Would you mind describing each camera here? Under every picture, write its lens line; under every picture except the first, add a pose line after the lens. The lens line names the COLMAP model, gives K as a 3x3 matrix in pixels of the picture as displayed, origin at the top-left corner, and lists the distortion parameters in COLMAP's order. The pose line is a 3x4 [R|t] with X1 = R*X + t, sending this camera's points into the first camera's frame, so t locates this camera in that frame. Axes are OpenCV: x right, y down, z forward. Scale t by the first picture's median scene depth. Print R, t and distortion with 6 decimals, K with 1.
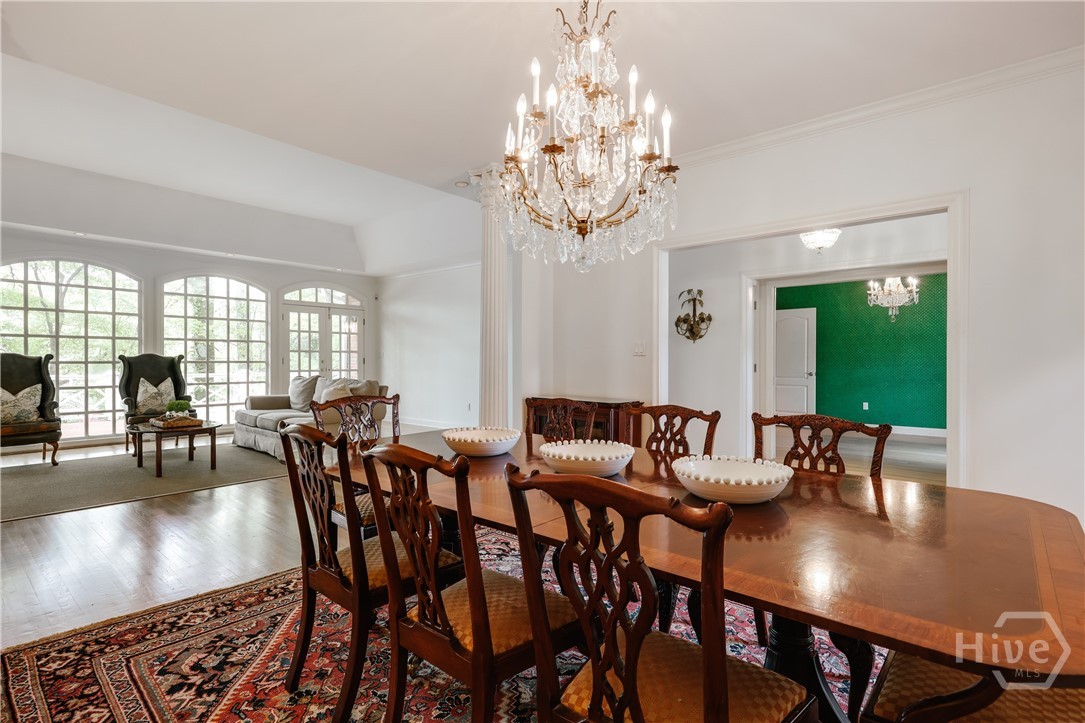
lens RADIAL K [[523.5, 0, 535.7], [0, 523.5, 380.6], [0, 0, 1]] dist [-0.000039, 0.000132]
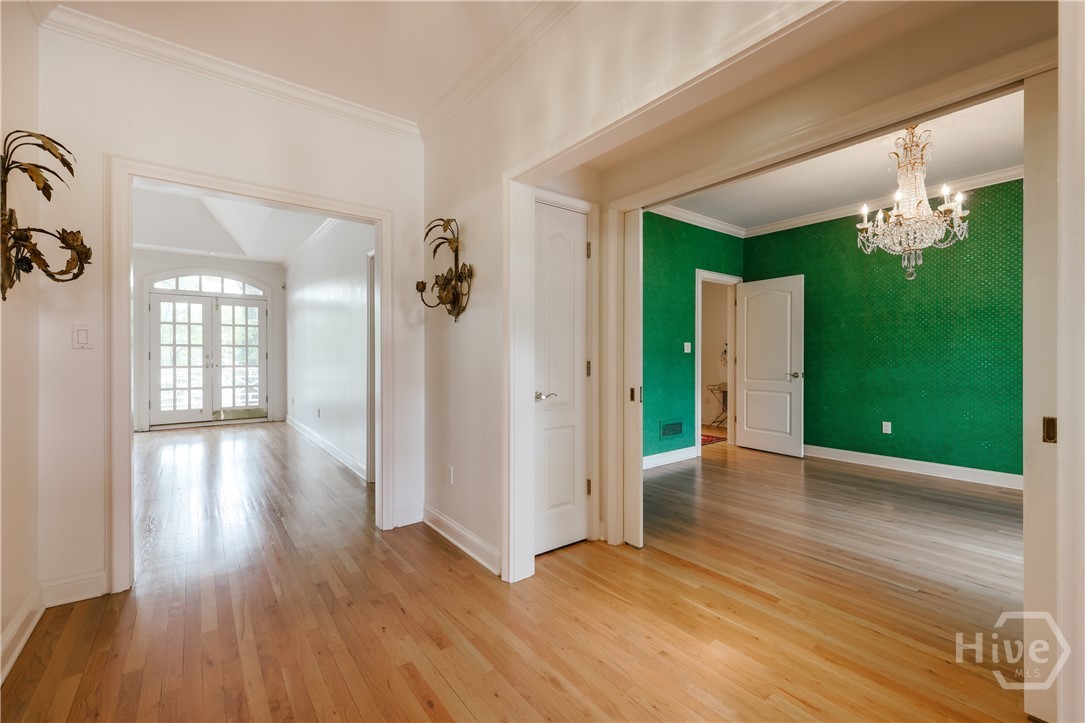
lens RADIAL K [[436.6, 0, 542.5], [0, 436.6, 361.5], [0, 0, 1]] dist [0.001484, 0.000121]
pose [[0.979960, 0.000140, -0.199194, 0.323354], [-0.004893, 0.999715, -0.023371, -0.014963], [0.199134, 0.023877, 0.979681, 0.398181]]
